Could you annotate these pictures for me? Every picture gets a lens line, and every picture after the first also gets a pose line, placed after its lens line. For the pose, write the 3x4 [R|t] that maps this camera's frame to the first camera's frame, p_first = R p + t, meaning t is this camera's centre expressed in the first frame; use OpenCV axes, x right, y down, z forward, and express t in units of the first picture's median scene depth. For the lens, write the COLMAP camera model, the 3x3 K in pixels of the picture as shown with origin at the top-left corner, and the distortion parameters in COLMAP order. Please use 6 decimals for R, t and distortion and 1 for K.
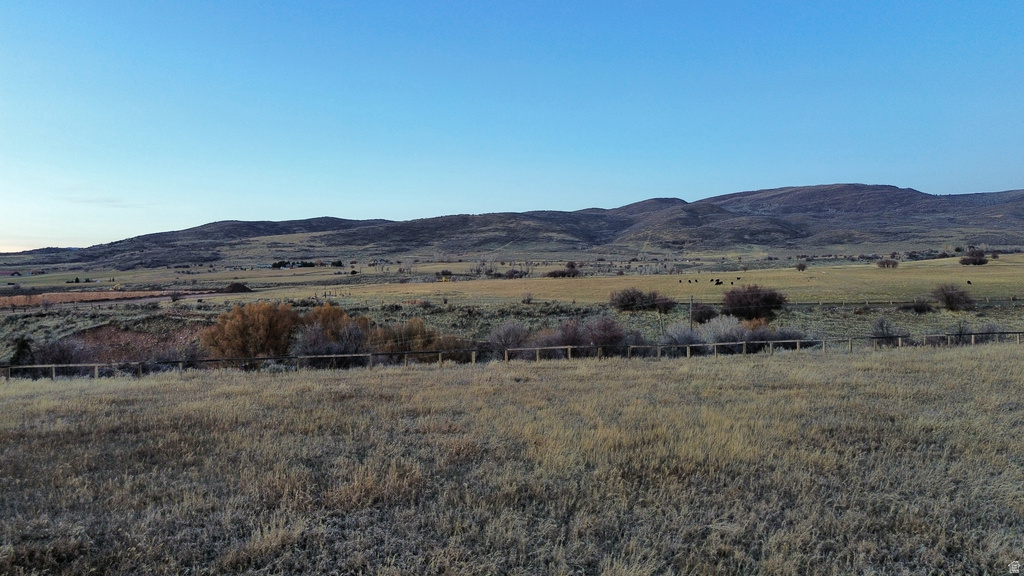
lens RADIAL K [[723.7, 0, 510.6], [0, 723.7, 288.3], [0, 0, 1]] dist [0.079301, -0.068649]
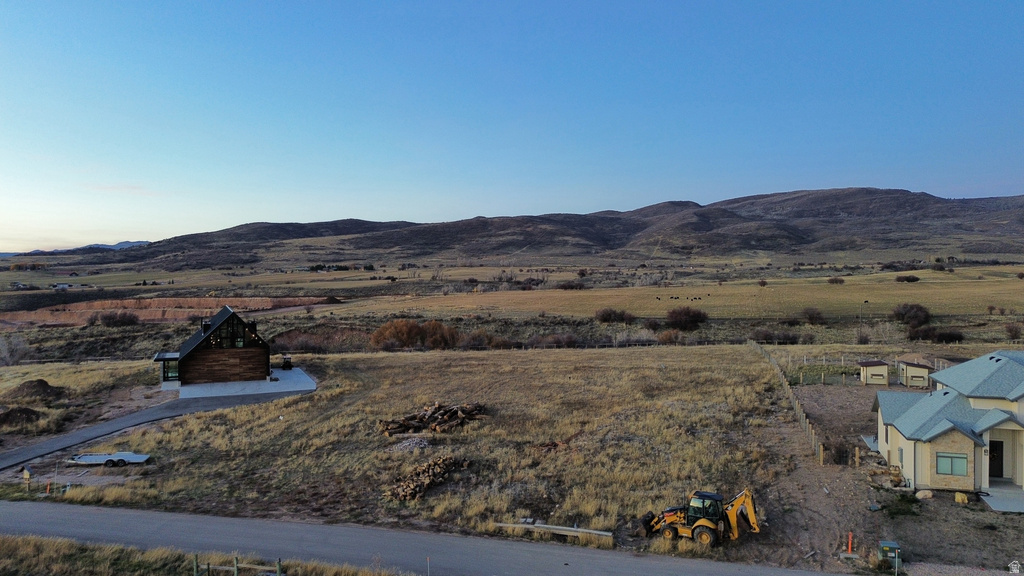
lens RADIAL K [[723.7, 0, 514.5], [0, 723.7, 269.8], [0, 0, 1]] dist [0.079301, -0.068649]
pose [[0.999825, 0.007898, -0.016950, -0.001459], [-0.008291, 0.999695, -0.023282, -0.006096], [0.016761, 0.023418, 0.999585, -0.077943]]
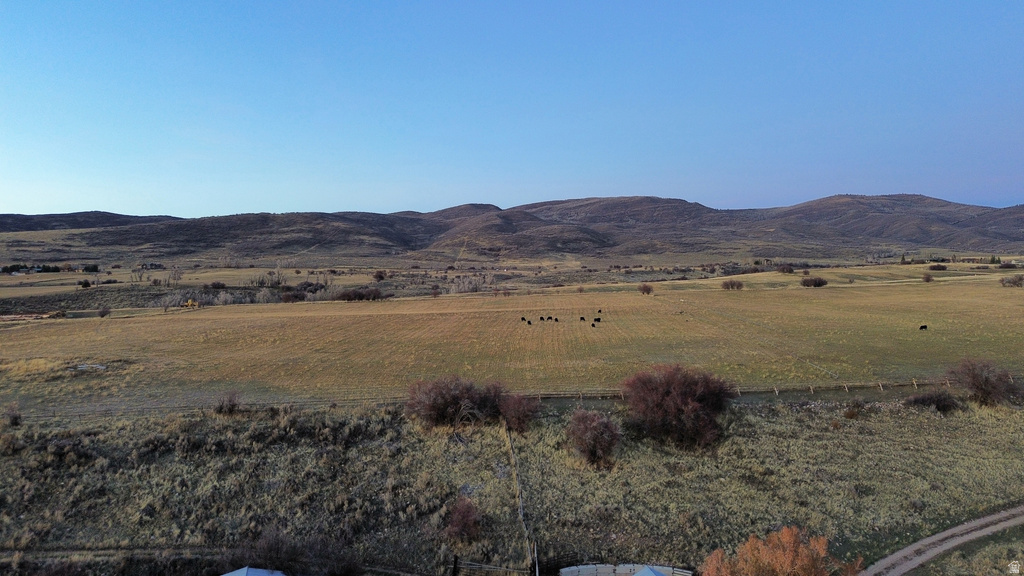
lens RADIAL K [[723.7, 0, 505.6], [0, 723.7, 288.8], [0, 0, 1]] dist [0.079301, -0.068649]
pose [[0.969949, 0.004285, 0.243272, 0.011359], [-0.003370, 0.999986, -0.004179, -0.007990], [-0.243286, 0.003234, 0.969949, 0.070878]]
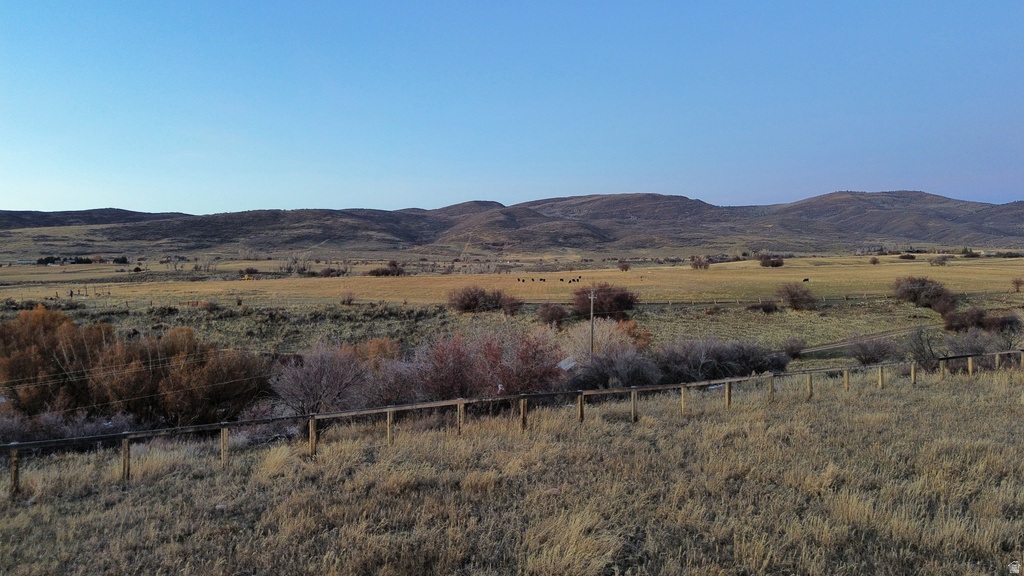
lens RADIAL K [[723.7, 0, 508.8], [0, 723.7, 288.0], [0, 0, 1]] dist [0.079301, -0.068649]
pose [[0.970065, 0.002044, 0.242838, 0.000042], [-0.001628, 0.999997, -0.001913, 0.000489], [-0.242841, 0.001461, 0.970065, 0.022119]]
